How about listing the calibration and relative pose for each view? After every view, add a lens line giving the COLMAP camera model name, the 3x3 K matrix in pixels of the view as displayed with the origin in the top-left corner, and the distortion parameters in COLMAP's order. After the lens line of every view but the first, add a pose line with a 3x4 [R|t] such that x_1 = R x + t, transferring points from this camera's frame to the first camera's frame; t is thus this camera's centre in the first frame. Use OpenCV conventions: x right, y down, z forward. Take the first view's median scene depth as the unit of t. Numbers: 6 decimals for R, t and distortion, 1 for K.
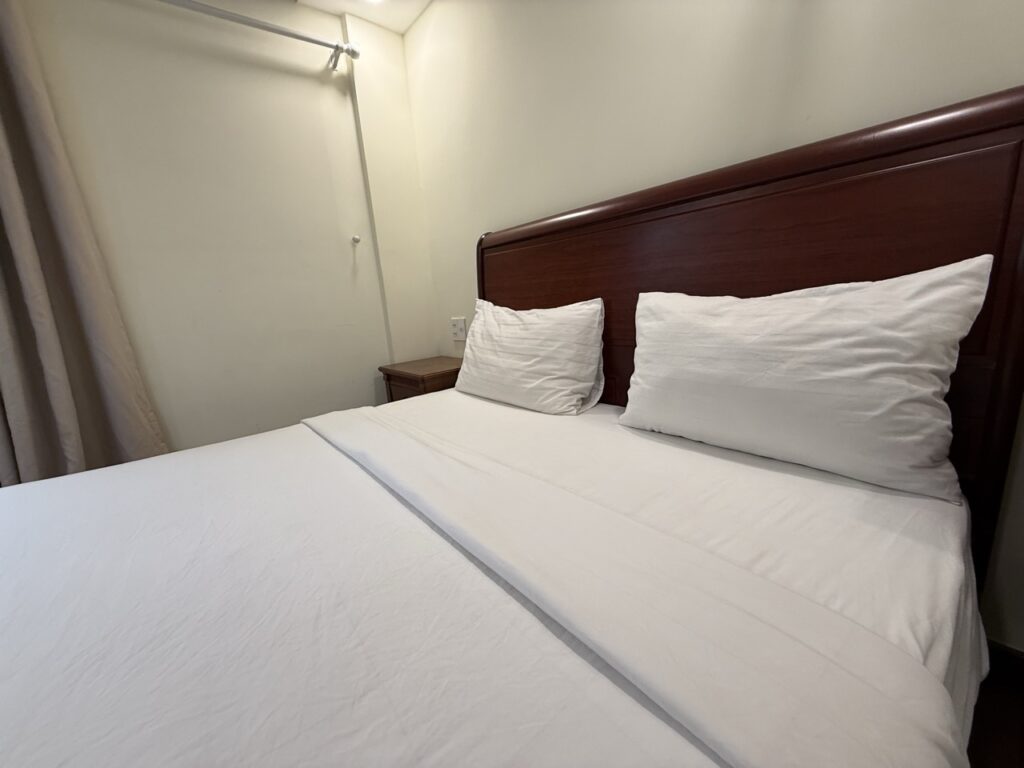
lens RADIAL K [[409.2, 0, 506.7], [0, 409.2, 386.3], [0, 0, 1]] dist [-0.000215, 0.000383]
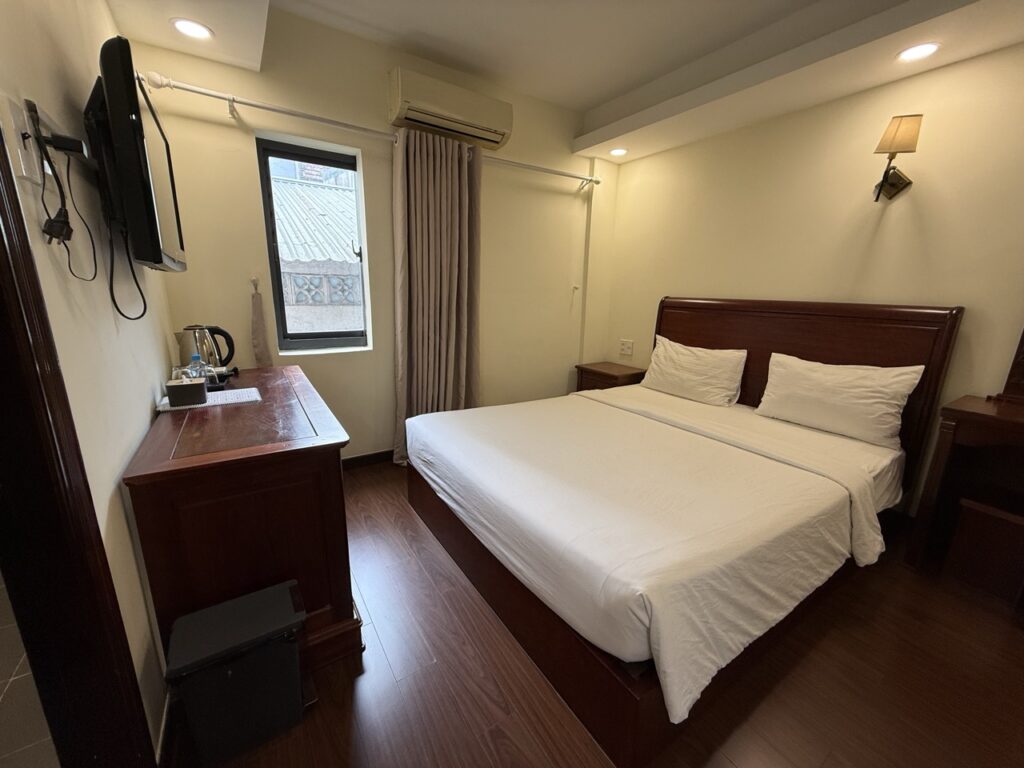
lens RADIAL K [[409.2, 0, 507.3], [0, 409.2, 382.3], [0, 0, 1]] dist [-0.000215, 0.000383]
pose [[0.989273, 0.120940, -0.081929, -0.719247], [-0.120203, 0.992652, 0.013887, 0.048775], [0.083006, -0.003890, 0.996541, -1.043200]]
